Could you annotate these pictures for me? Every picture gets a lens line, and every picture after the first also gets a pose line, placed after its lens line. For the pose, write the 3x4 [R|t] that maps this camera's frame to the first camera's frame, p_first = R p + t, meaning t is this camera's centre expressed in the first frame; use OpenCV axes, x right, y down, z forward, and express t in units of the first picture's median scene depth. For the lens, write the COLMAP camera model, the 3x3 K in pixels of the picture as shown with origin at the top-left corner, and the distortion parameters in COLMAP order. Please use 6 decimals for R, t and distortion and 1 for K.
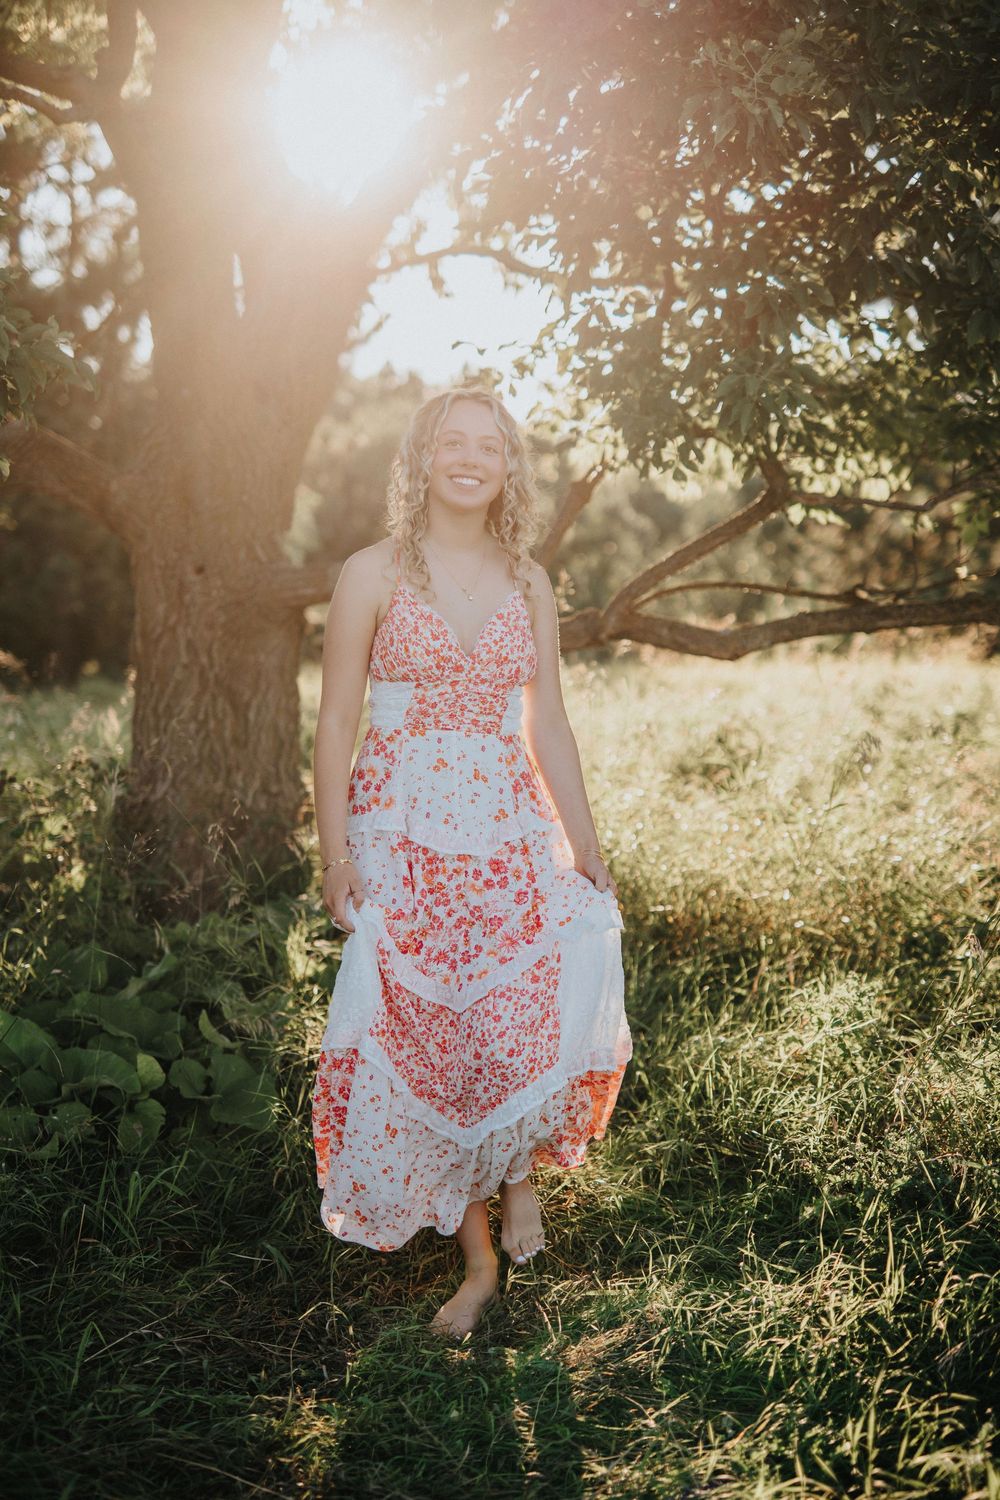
lens RADIAL K [[2186.4, 0, 500.0], [0, 2186.4, 750.0], [0, 0, 1]] dist [0.009980, 0.046003]
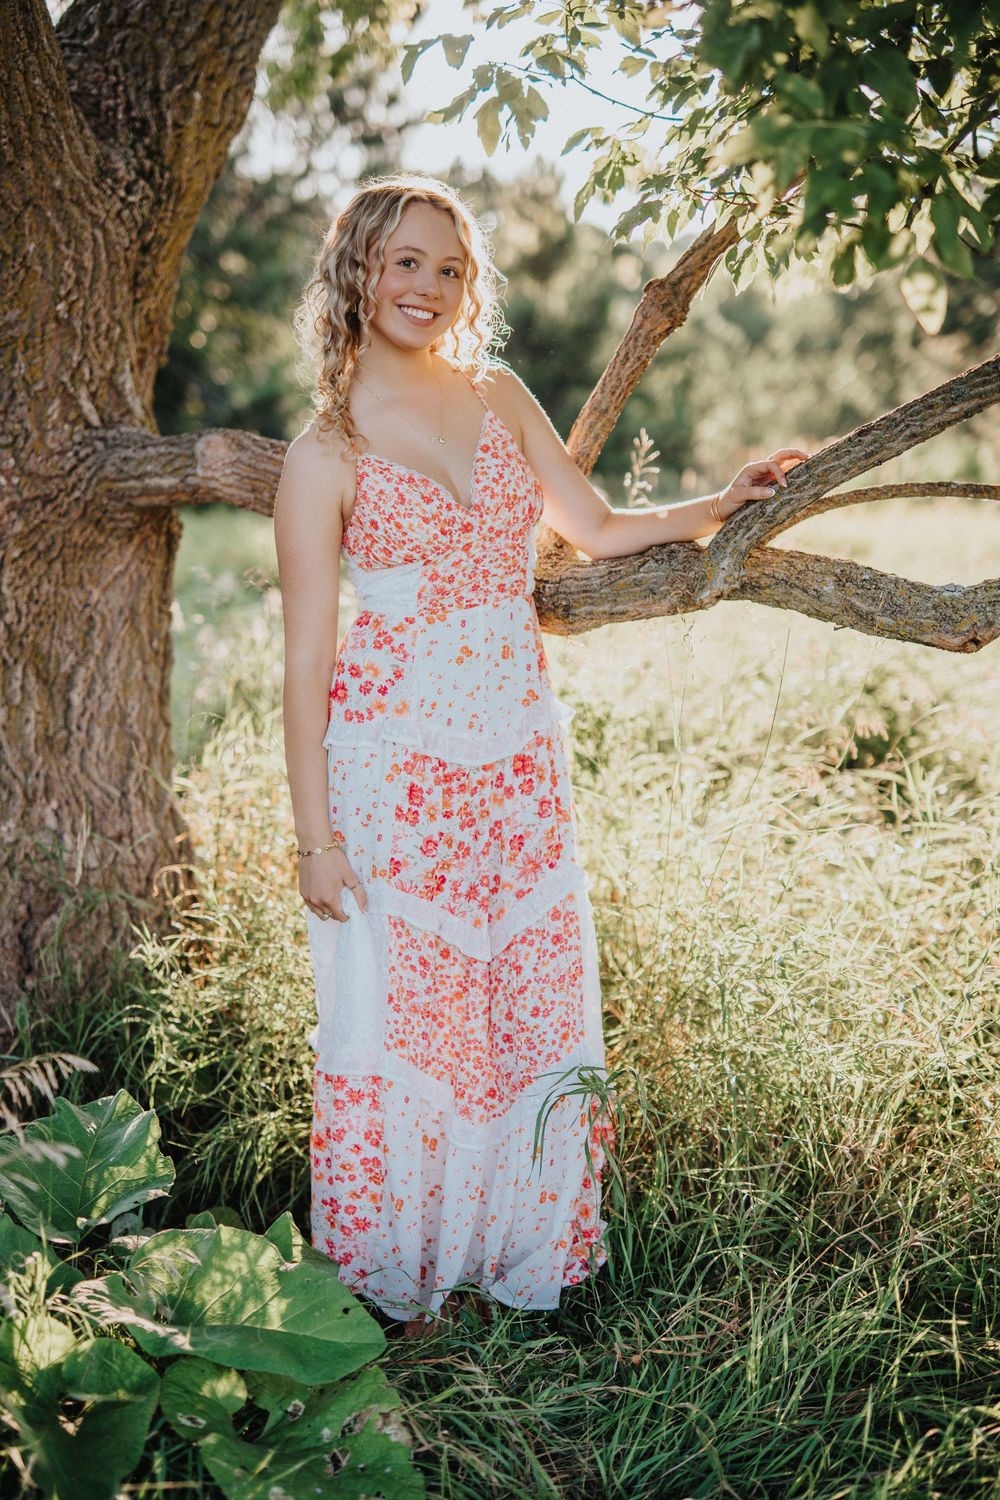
lens RADIAL K [[2053.9, 0, 500.0], [0, 2053.9, 750.0], [0, 0, 1]] dist [-0.014507, -0.034245]
pose [[0.999112, 0.017658, -0.038267, 0.018702], [-0.013751, 0.994887, 0.100056, -0.063288], [0.039838, -0.099441, 0.994246, 0.525856]]
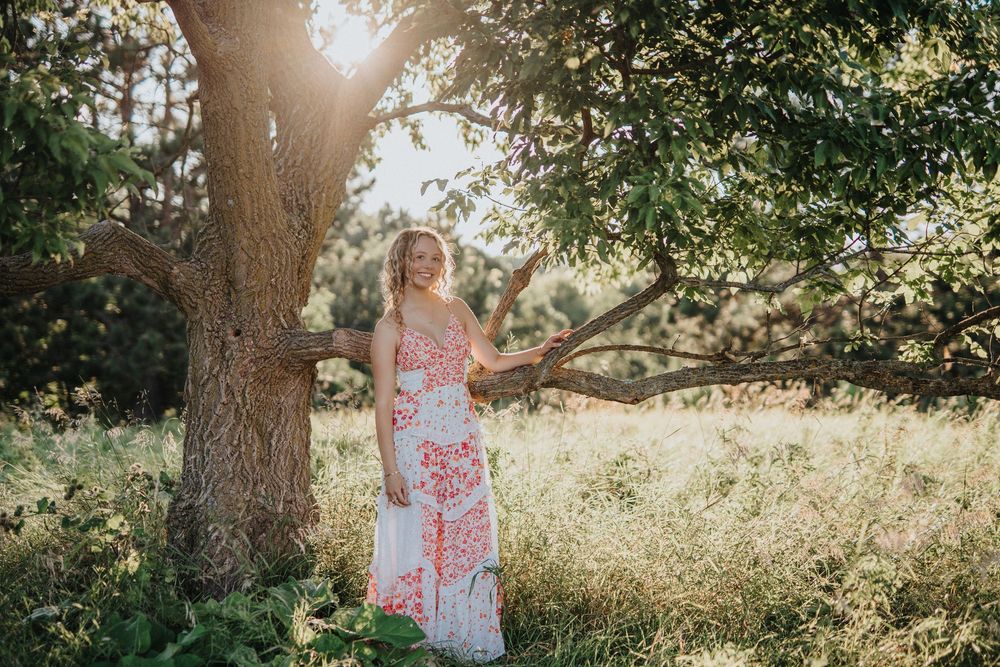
lens RADIAL K [[1496.0, 0, 515.6], [0, 1496.0, 333.1], [0, 0, 1]] dist [-0.021950, 0.056325]
pose [[0.999251, 0.012879, 0.036491, 0.000168], [-0.009355, 0.995420, -0.095135, 0.003944], [-0.037549, 0.094723, 0.994795, 0.087136]]
